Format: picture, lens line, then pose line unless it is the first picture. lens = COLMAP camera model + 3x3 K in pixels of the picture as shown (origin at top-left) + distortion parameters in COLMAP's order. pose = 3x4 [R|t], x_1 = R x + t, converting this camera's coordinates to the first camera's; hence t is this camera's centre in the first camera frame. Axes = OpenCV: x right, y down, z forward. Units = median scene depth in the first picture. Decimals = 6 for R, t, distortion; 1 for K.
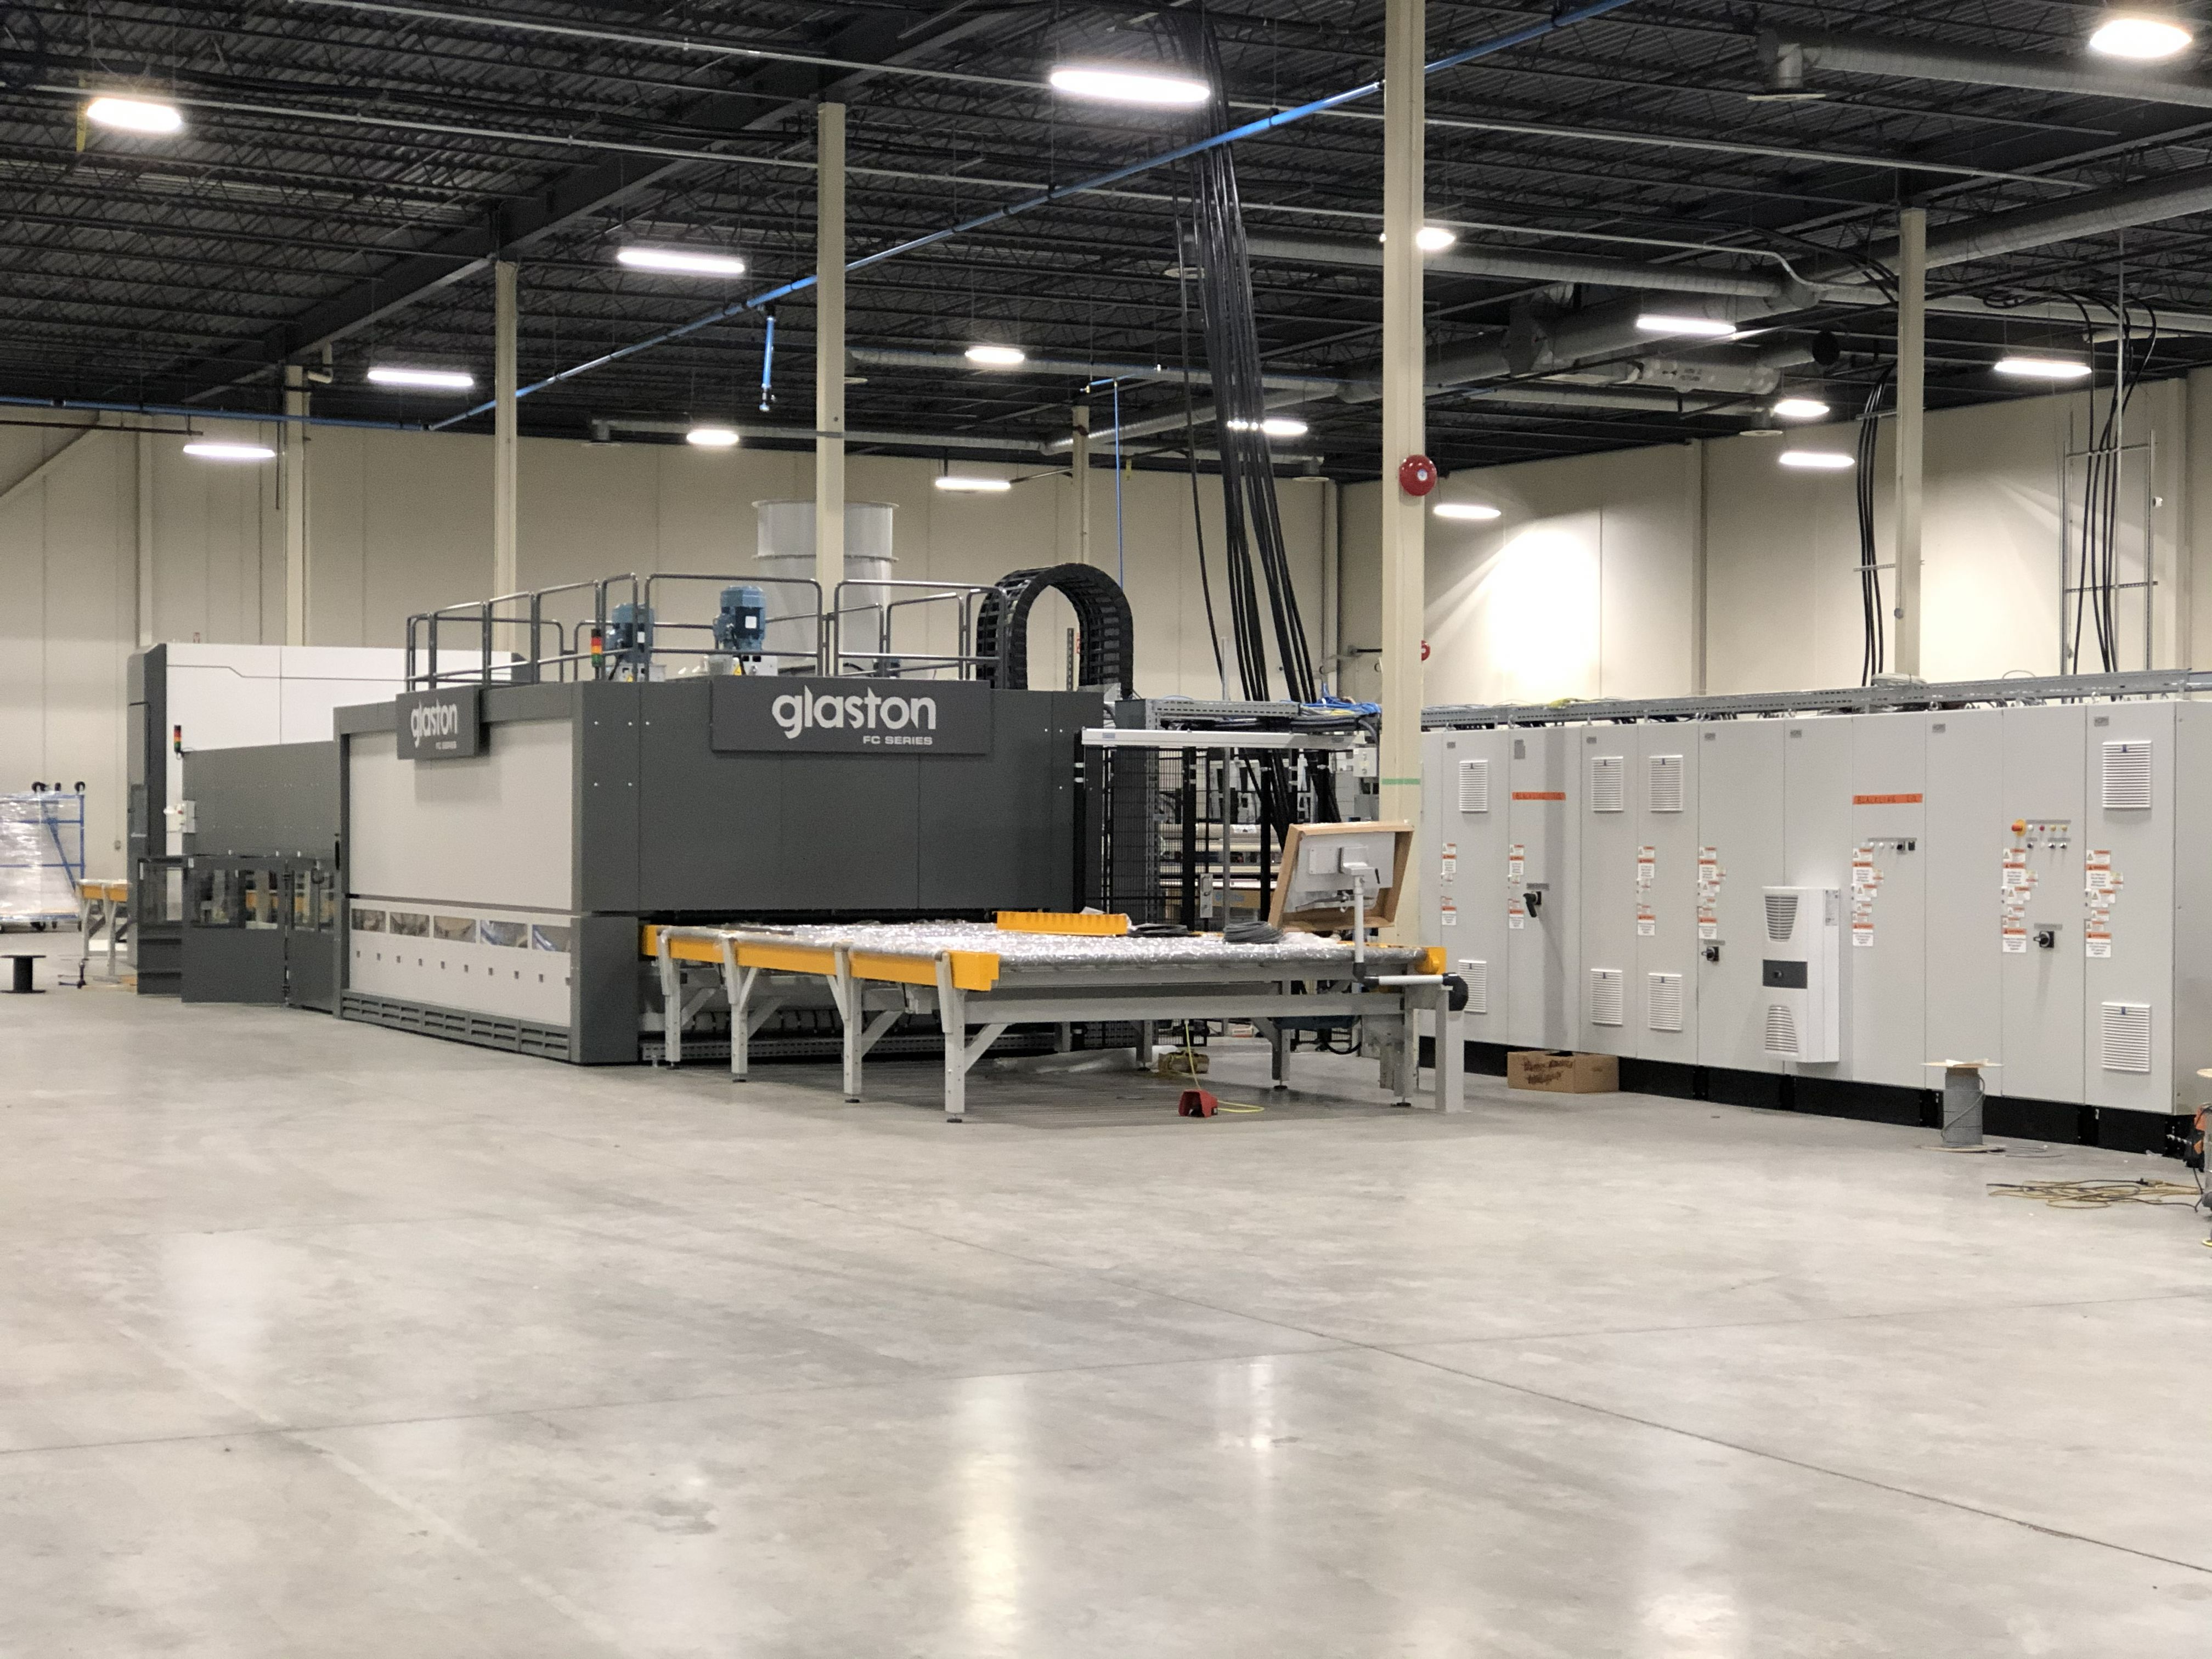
lens RADIAL K [[3609.8, 0, 1106.0], [0, 3609.8, 829.5], [0, 0, 1]] dist [0.160474, -2.465279]
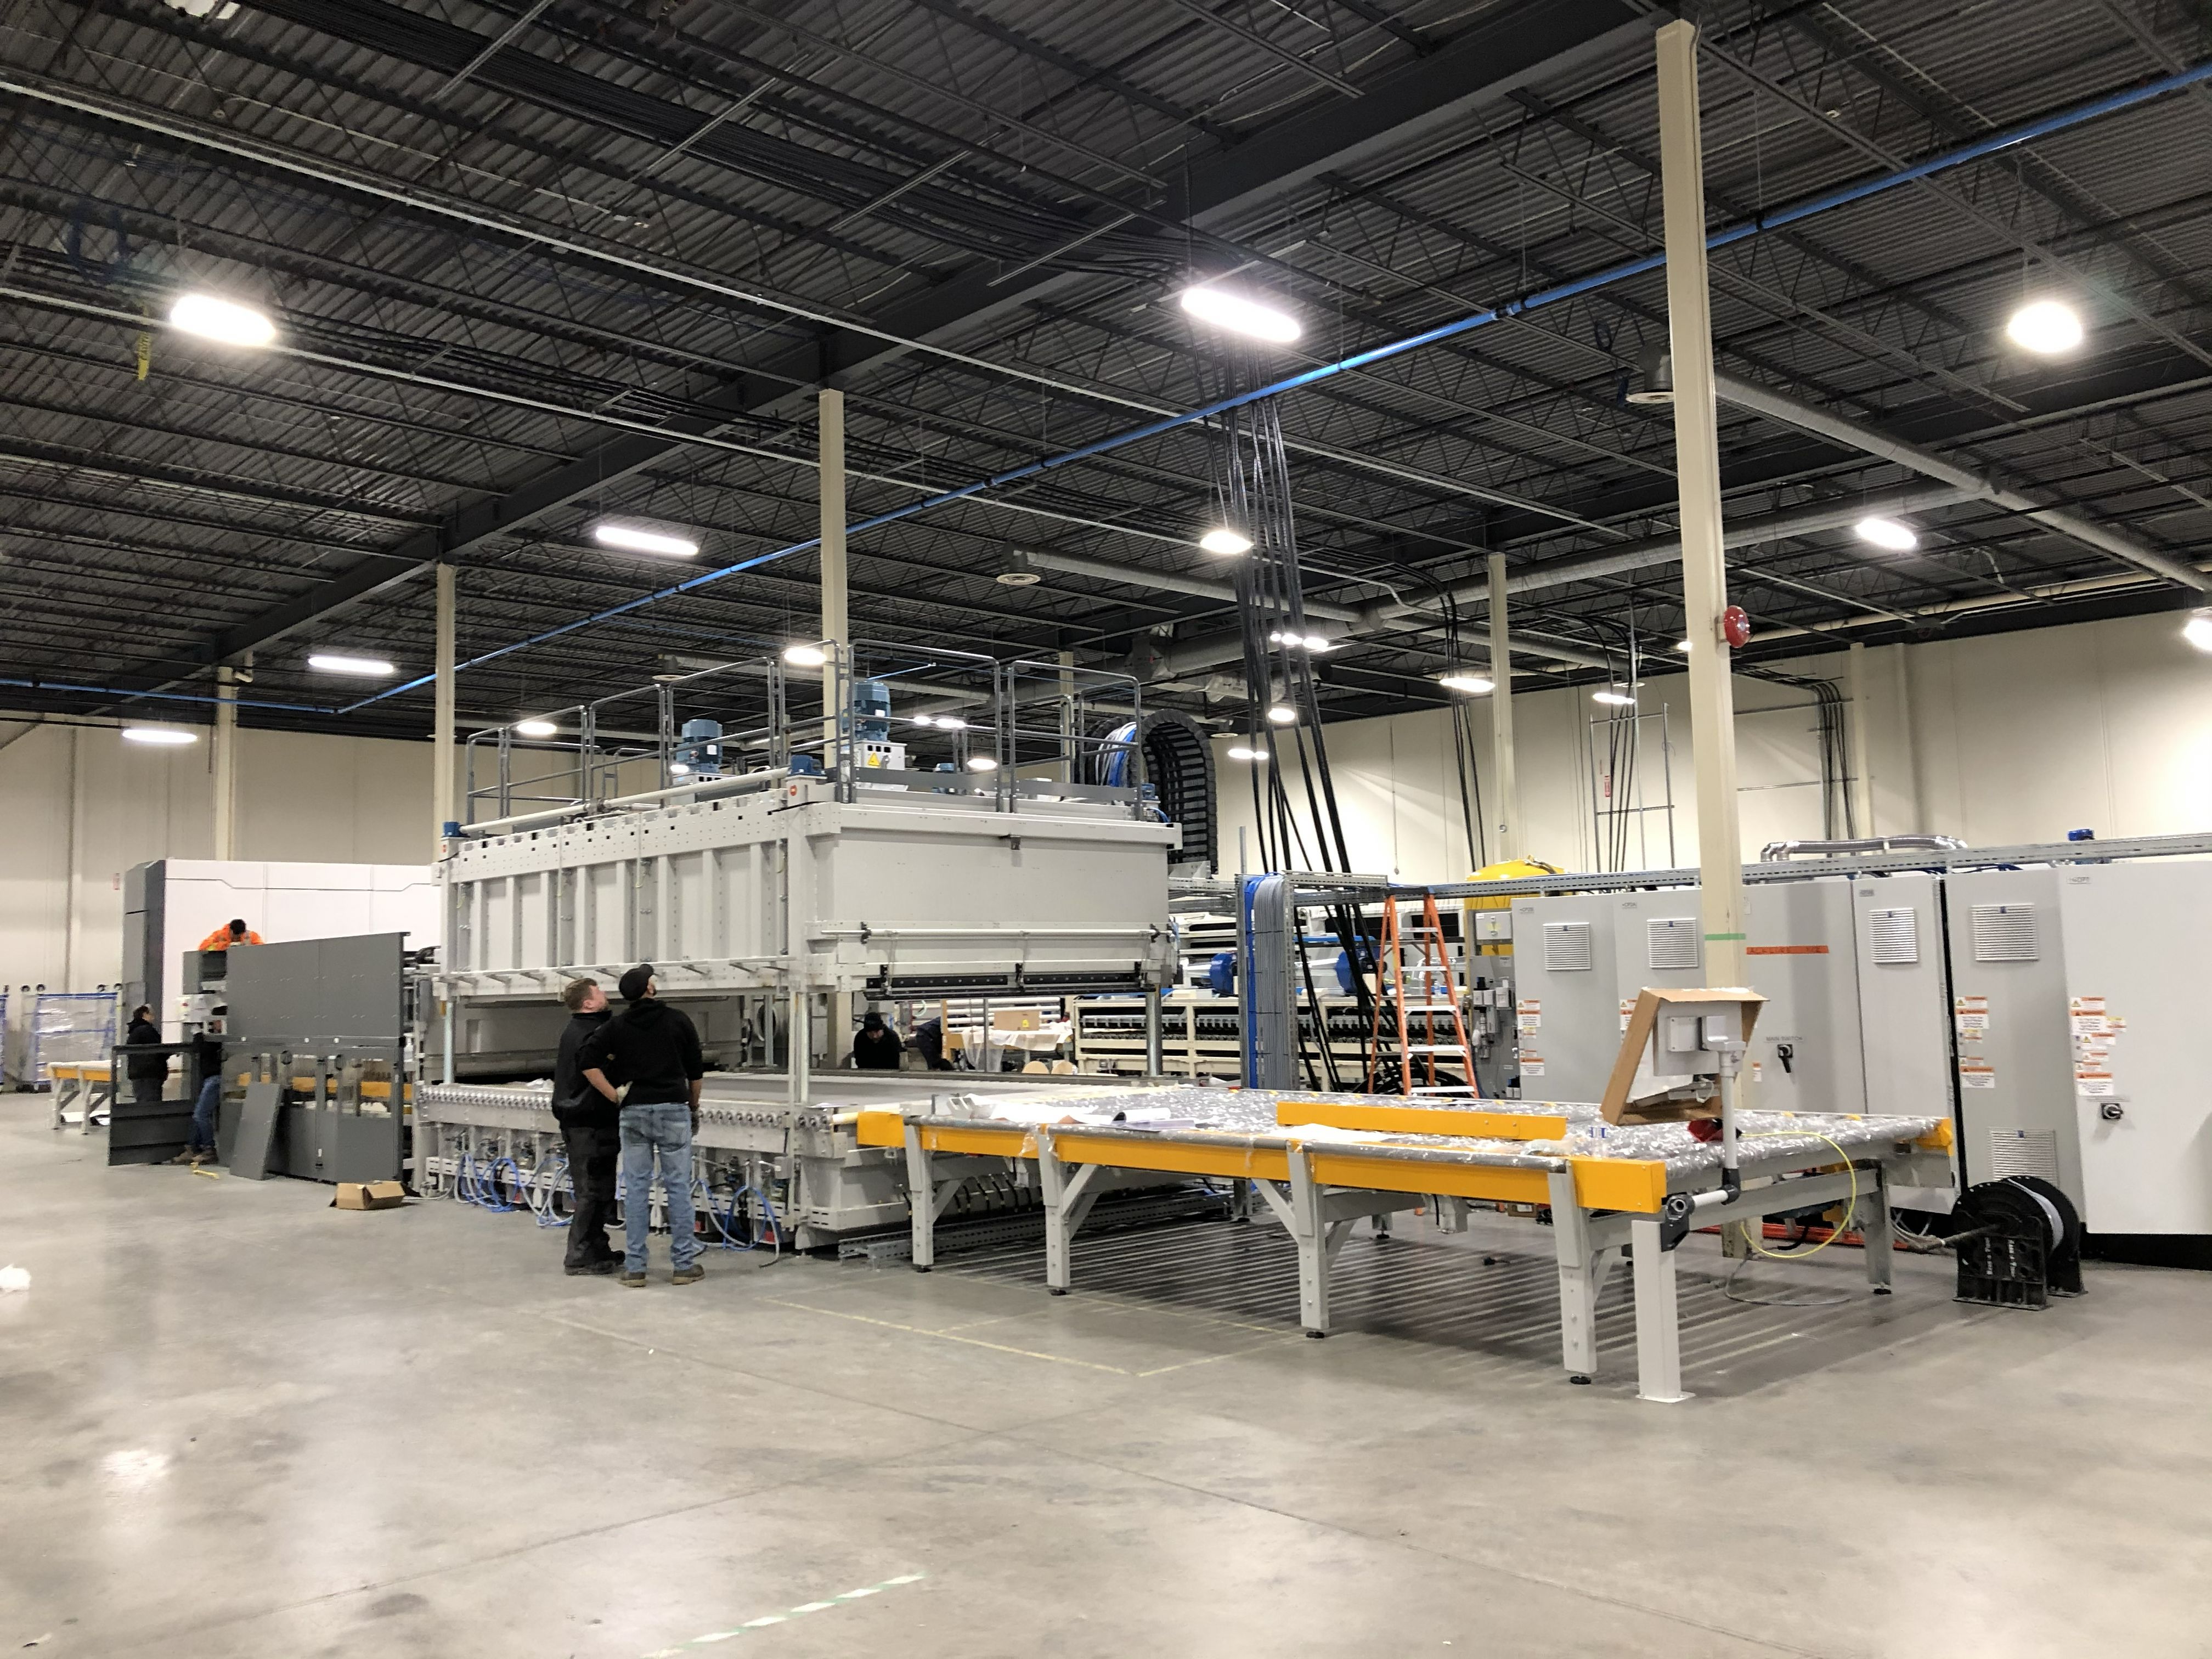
lens RADIAL K [[1848.3, 0, 1101.3], [0, 1848.3, 723.2], [0, 0, 1]] dist [-0.109318, 0.013978]
pose [[0.956340, 0.014408, 0.291902, -0.141608], [0.028796, 0.989279, -0.143174, -0.003575], [-0.290835, 0.145329, 0.945671, 0.359236]]
